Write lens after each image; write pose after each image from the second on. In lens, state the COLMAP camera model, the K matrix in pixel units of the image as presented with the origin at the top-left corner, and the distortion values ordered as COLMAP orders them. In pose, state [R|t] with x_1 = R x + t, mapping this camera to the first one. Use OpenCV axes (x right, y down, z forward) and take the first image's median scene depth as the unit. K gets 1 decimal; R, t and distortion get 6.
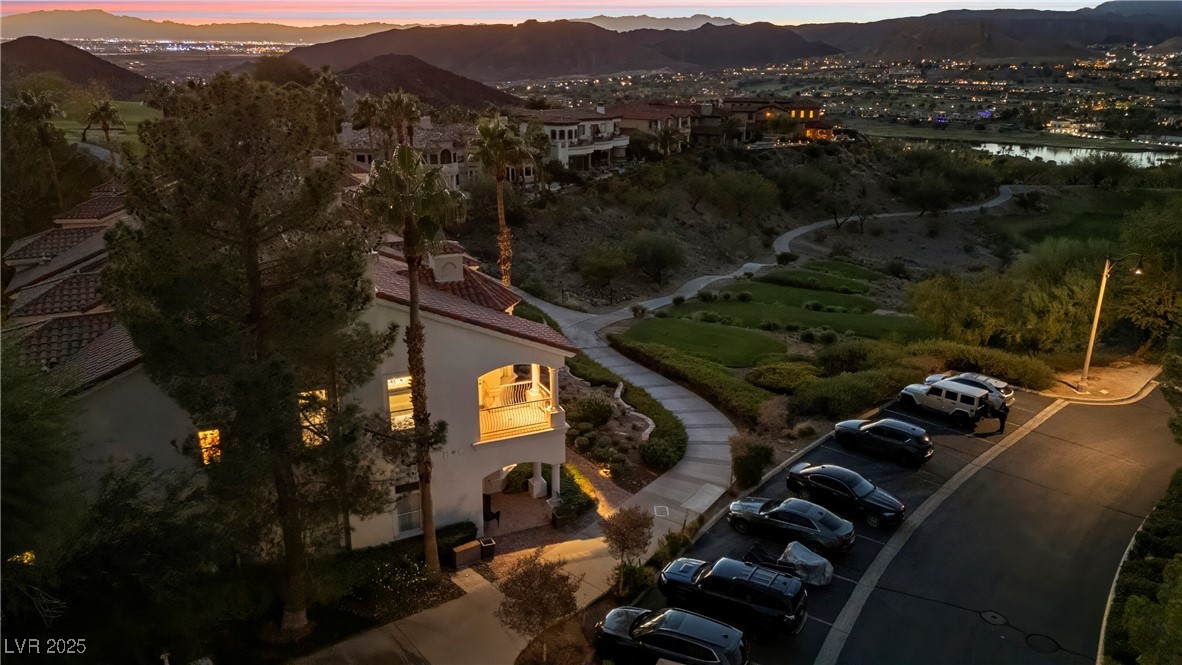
lens RADIAL K [[853.8, 0, 590.3], [0, 853.8, 331.2], [0, 0, 1]] dist [0.070034, -0.002548]
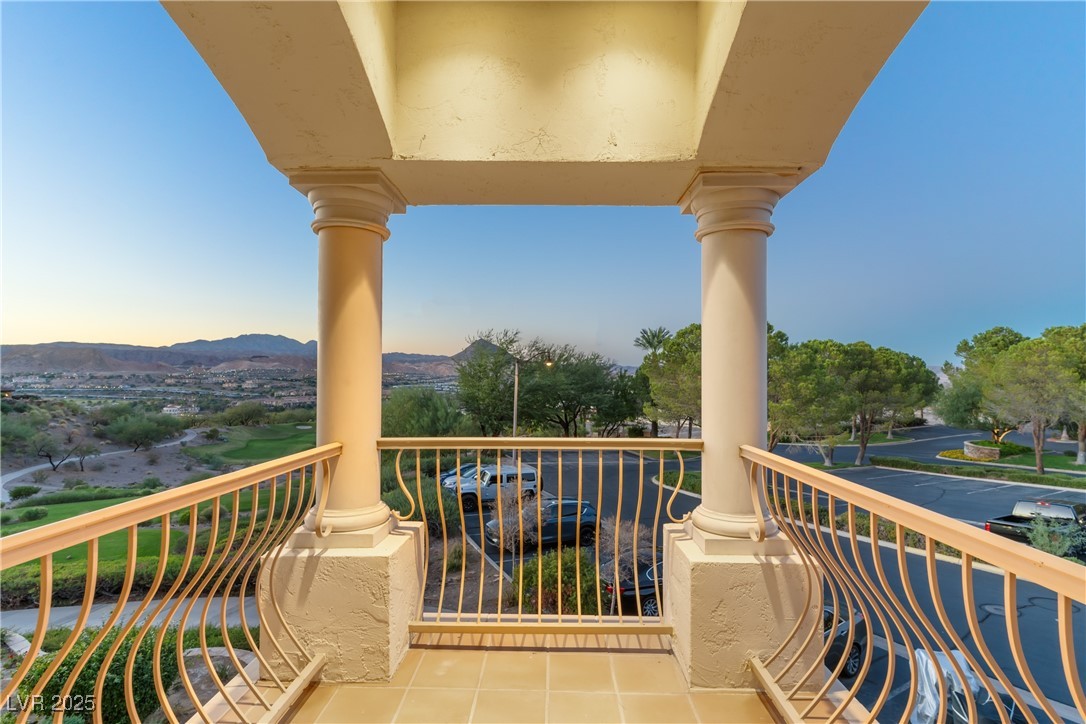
lens RADIAL K [[519.5, 0, 546.1], [0, 519.5, 366.5], [0, 0, 1]] dist [0.002962, -0.000876]
pose [[0.432284, 0.005704, 0.901719, -0.004051], [0.278119, 0.950386, -0.139342, 0.002383], [-0.857776, 0.311021, 0.409251, 0.031975]]
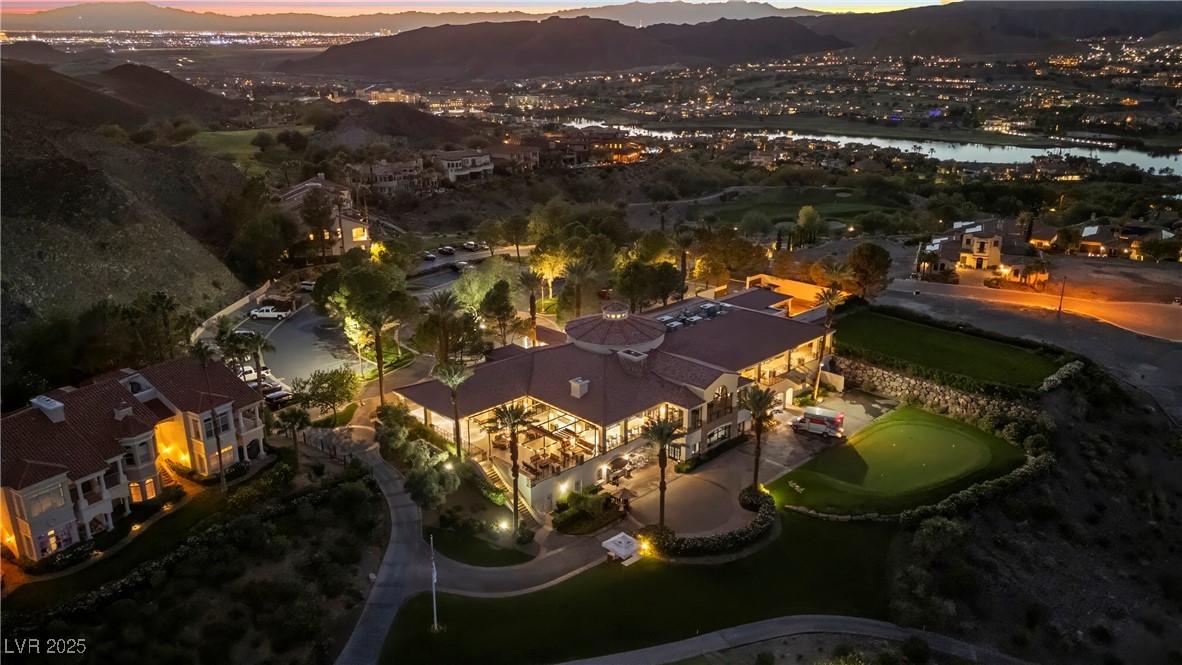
lens RADIAL K [[853.8, 0, 592.1], [0, 853.8, 333.8], [0, 0, 1]] dist [0.070034, -0.002548]
pose [[0.999278, 0.003949, -0.037795, 0.057221], [-0.003307, 0.999849, 0.017035, 0.021535], [0.037857, -0.016897, 0.999140, -0.160758]]
